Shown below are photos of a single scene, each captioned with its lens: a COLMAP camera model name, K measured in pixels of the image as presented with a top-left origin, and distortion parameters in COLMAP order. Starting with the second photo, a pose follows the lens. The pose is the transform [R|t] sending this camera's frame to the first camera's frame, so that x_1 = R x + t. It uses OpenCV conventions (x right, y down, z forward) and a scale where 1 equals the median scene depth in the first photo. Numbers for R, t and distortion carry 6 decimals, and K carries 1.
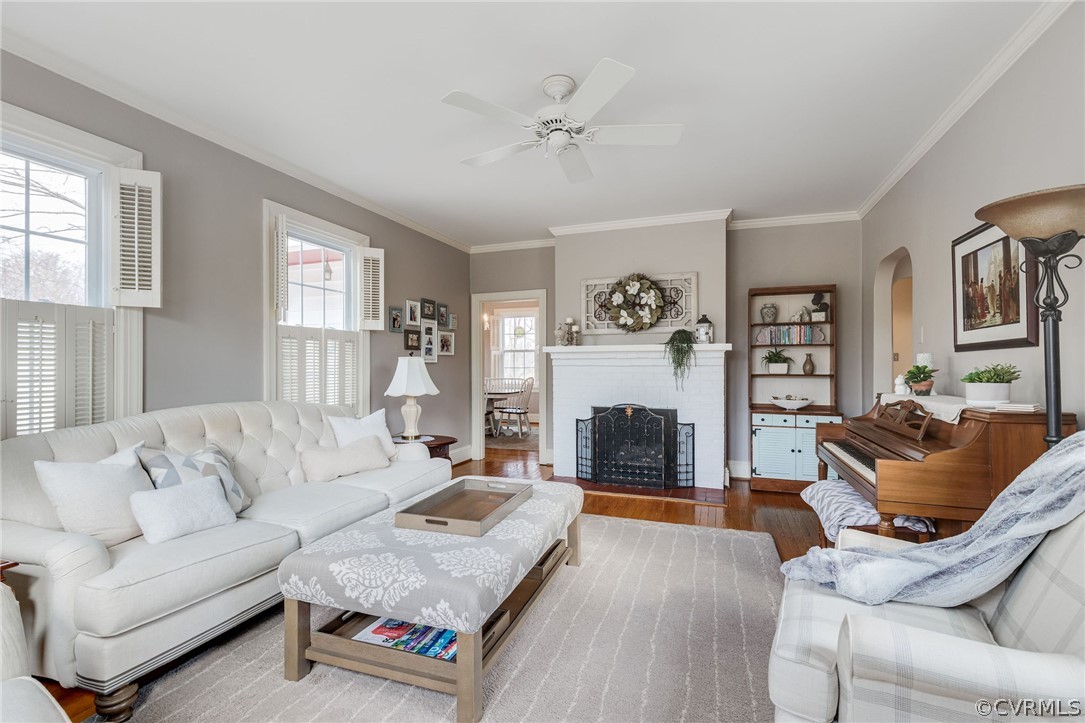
lens RADIAL K [[509.6, 0, 542.5], [0, 509.6, 361.5], [0, 0, 1]] dist [0.042541, 0.000039]
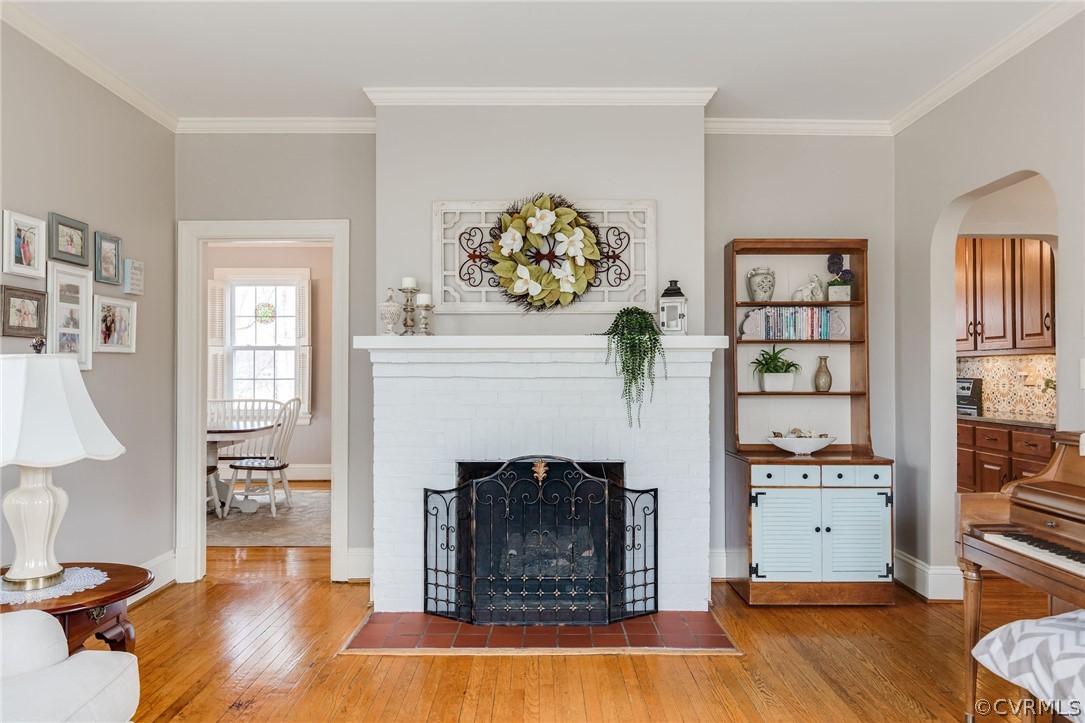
lens RADIAL K [[754.6, 0, 542.5], [0, 754.6, 361.5], [0, 0, 1]] dist [0.005288, -0.000392]
pose [[0.943778, 0.006254, 0.330521, -0.064264], [-0.003457, 0.999953, -0.009049, -0.000675], [-0.330562, 0.007397, 0.943755, 0.300395]]
